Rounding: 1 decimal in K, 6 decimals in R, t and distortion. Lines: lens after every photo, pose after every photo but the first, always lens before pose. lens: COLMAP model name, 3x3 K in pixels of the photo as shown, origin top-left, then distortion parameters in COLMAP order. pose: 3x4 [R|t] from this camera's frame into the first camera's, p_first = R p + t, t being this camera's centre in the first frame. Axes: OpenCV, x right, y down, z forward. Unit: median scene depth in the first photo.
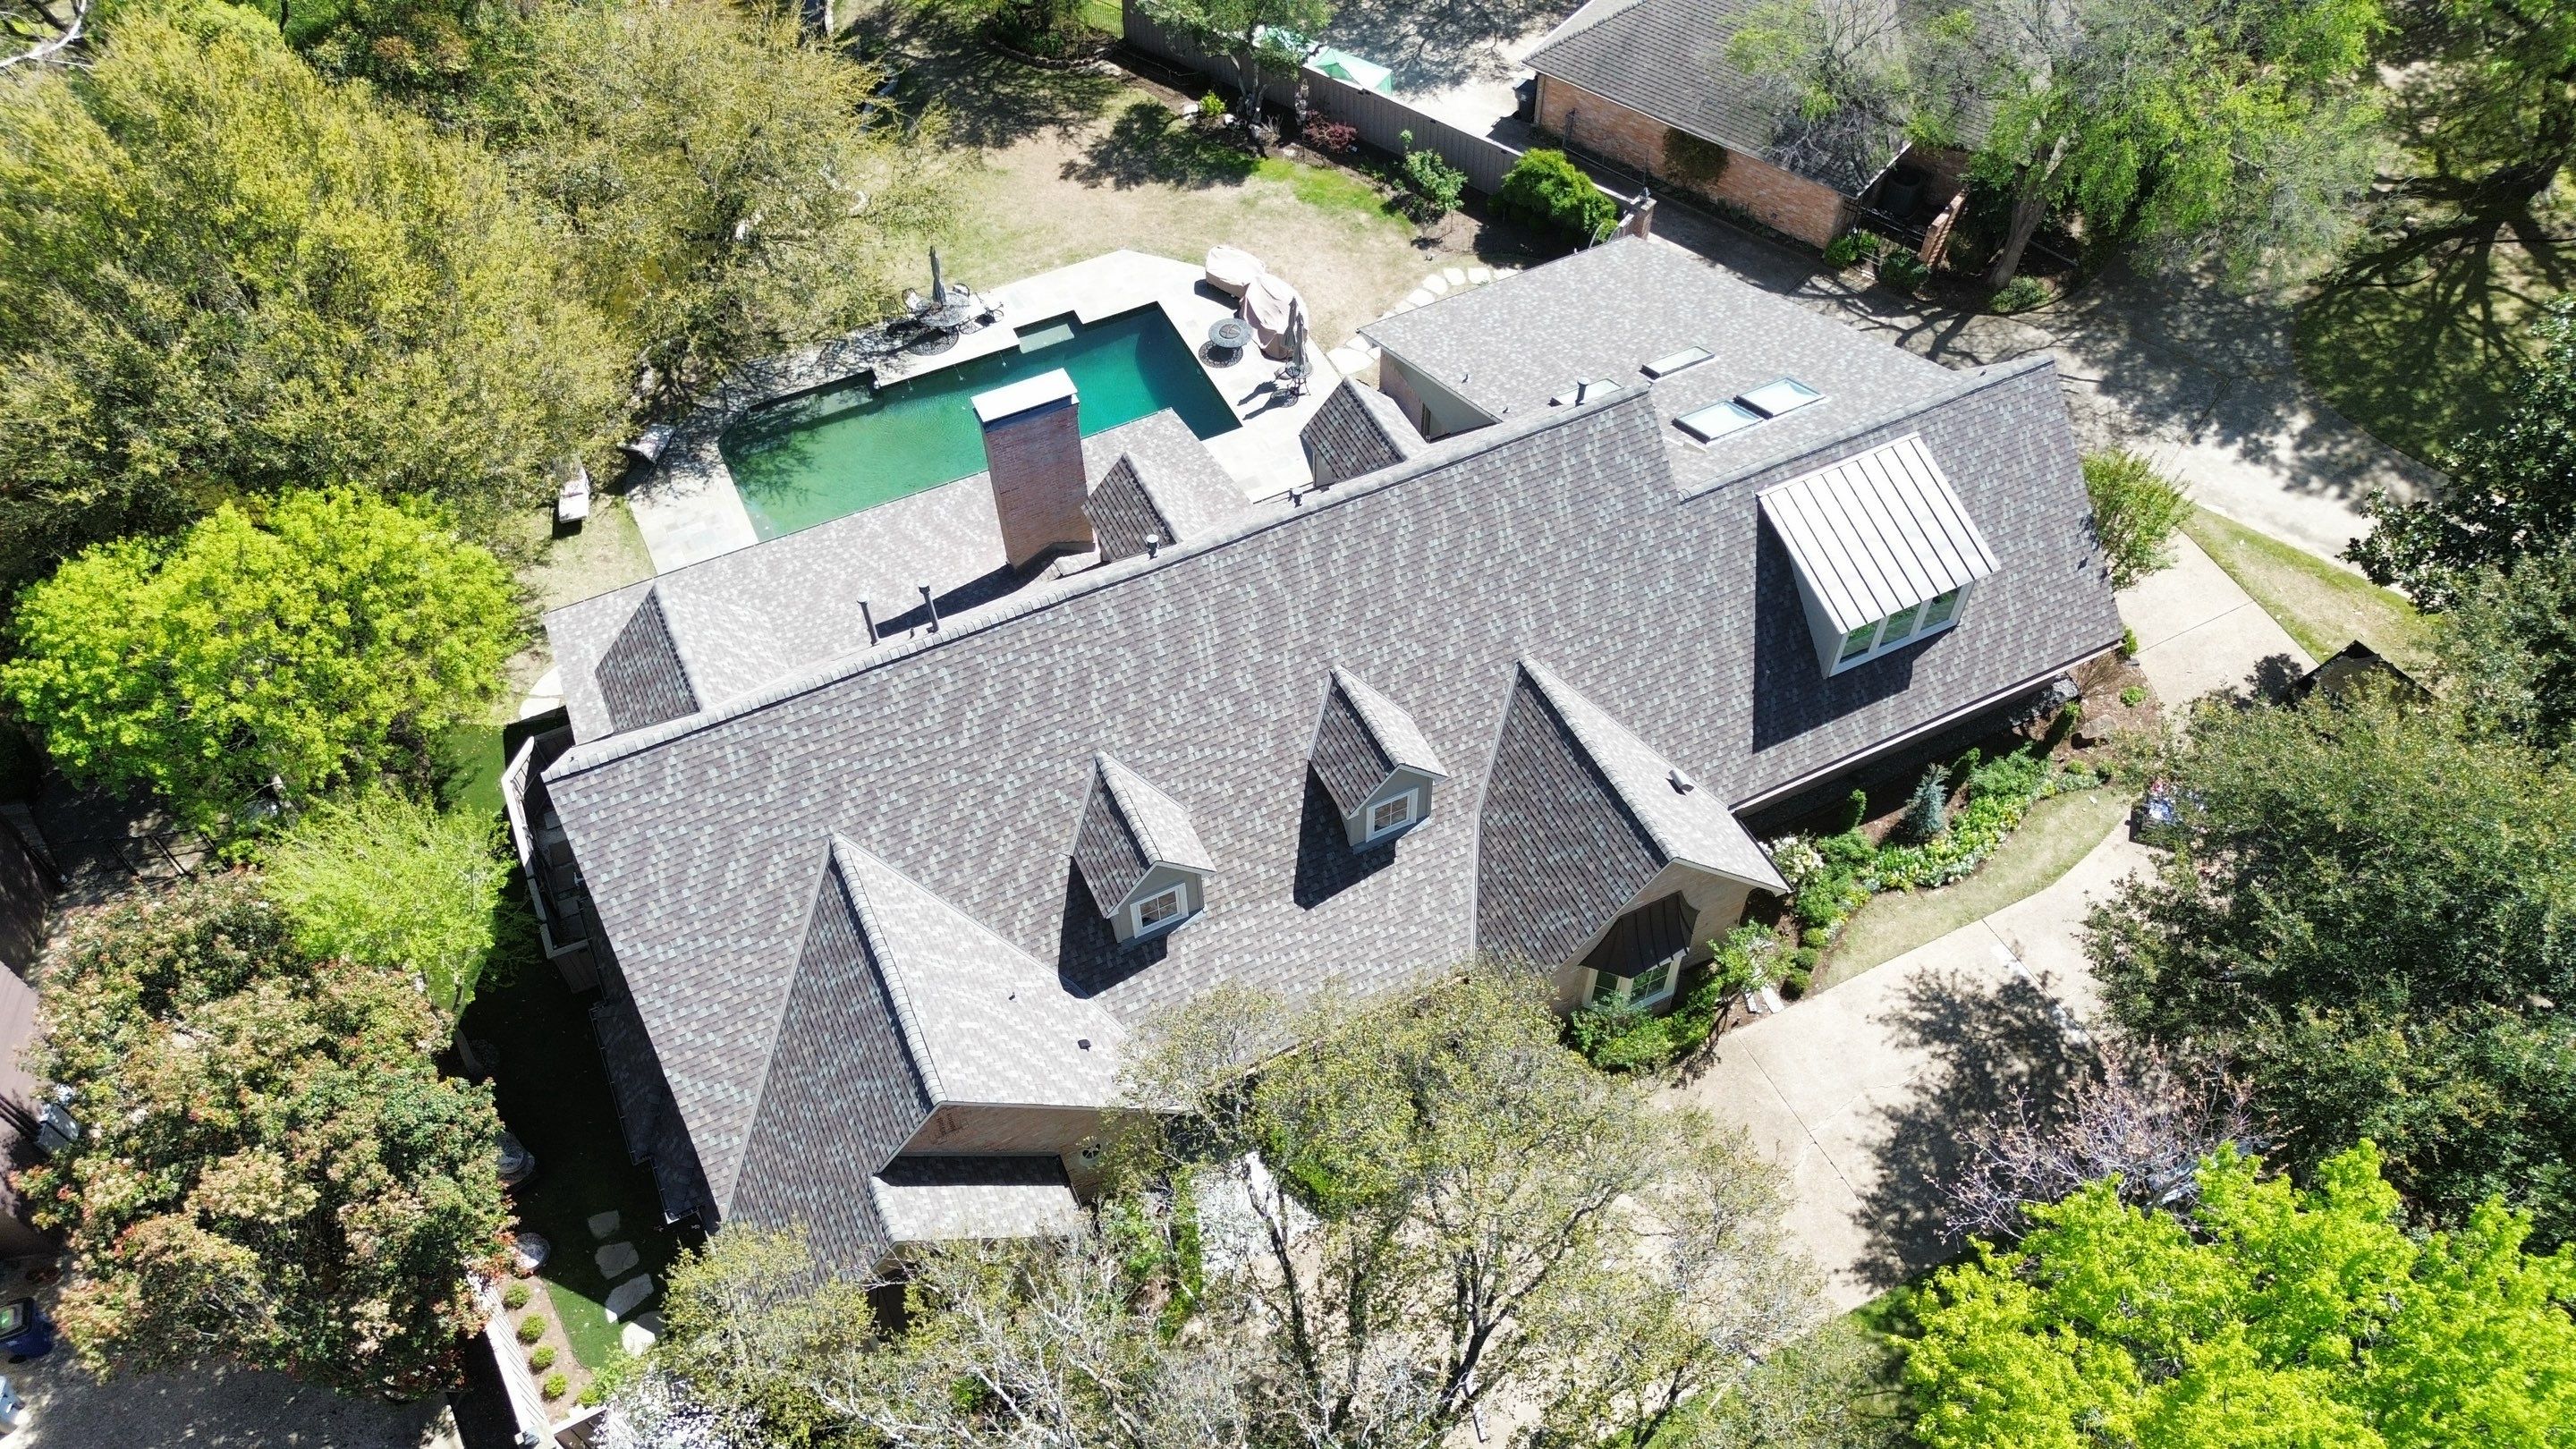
lens RADIAL K [[1814.0, 0, 1276.2], [0, 1814.0, 724.1], [0, 0, 1]] dist [0.067146, -0.070444]
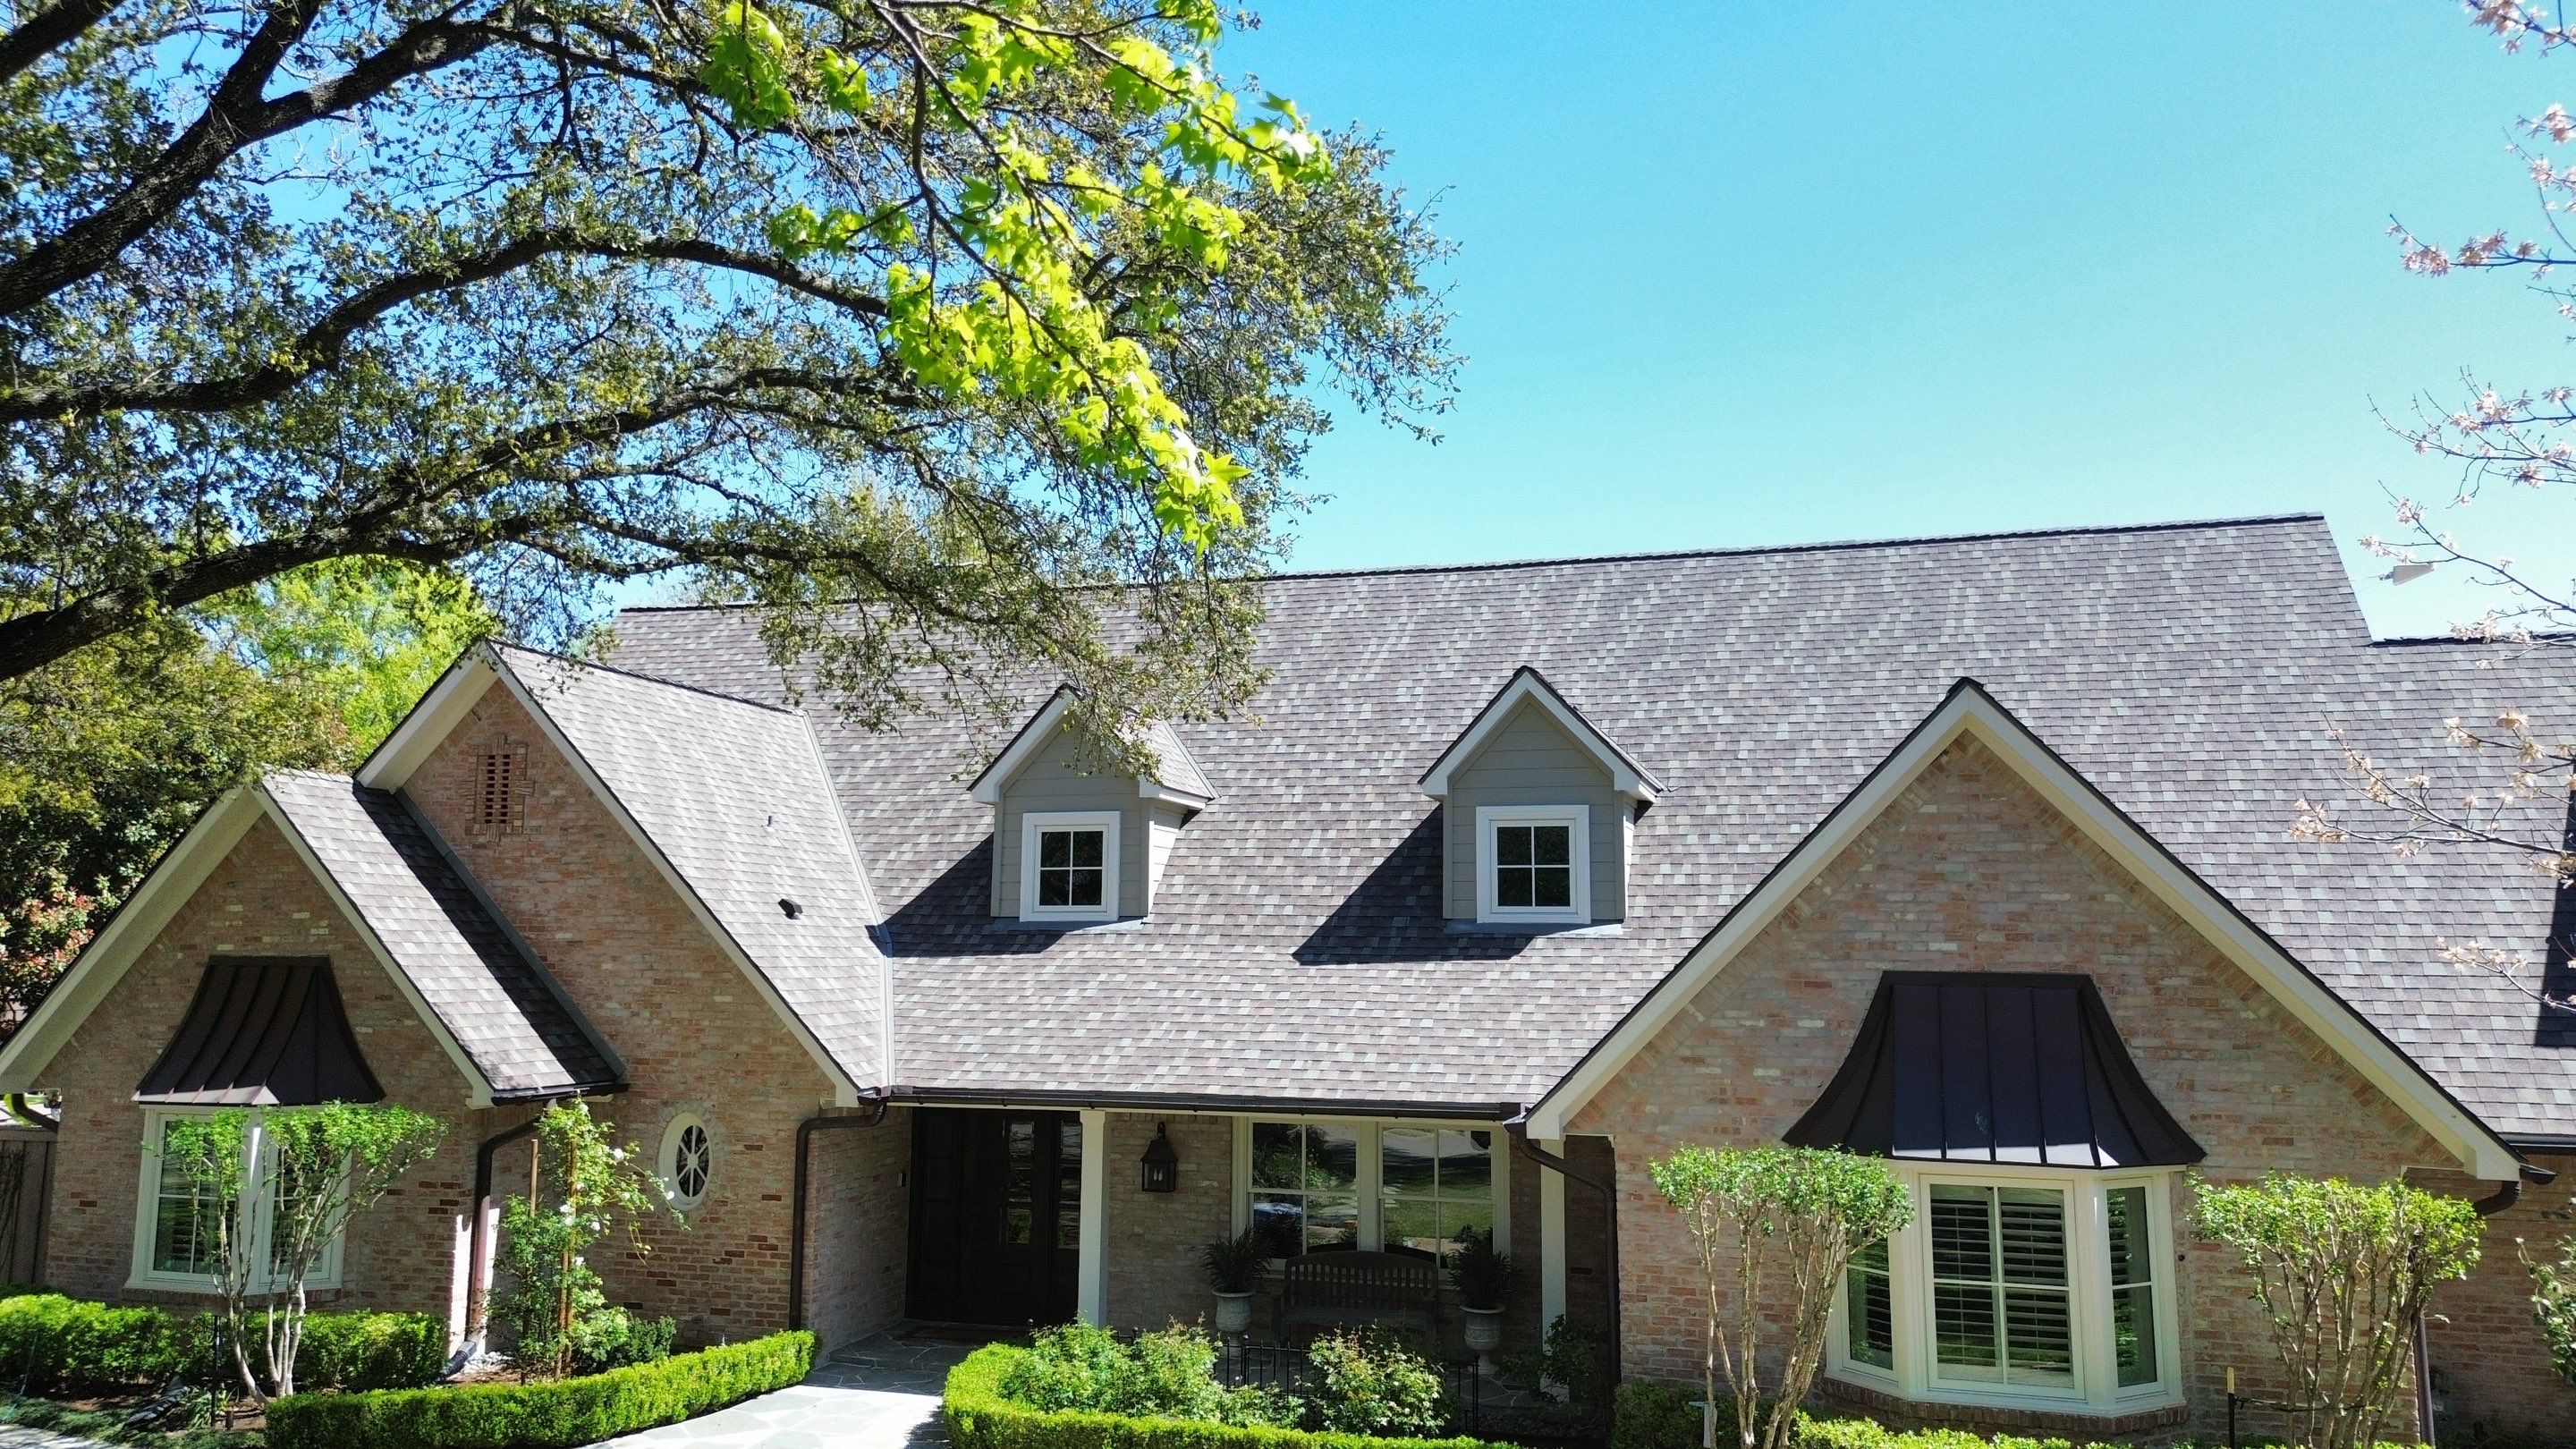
lens RADIAL K [[1801.9, 0, 1280.8], [0, 1801.9, 716.2], [0, 0, 1]] dist [0.091397, -0.168783]
pose [[0.734951, -0.075245, -0.673933, 0.312364], [-0.537924, 0.540435, -0.646968, 0.344473], [0.412898, 0.838014, 0.356717, 0.663160]]
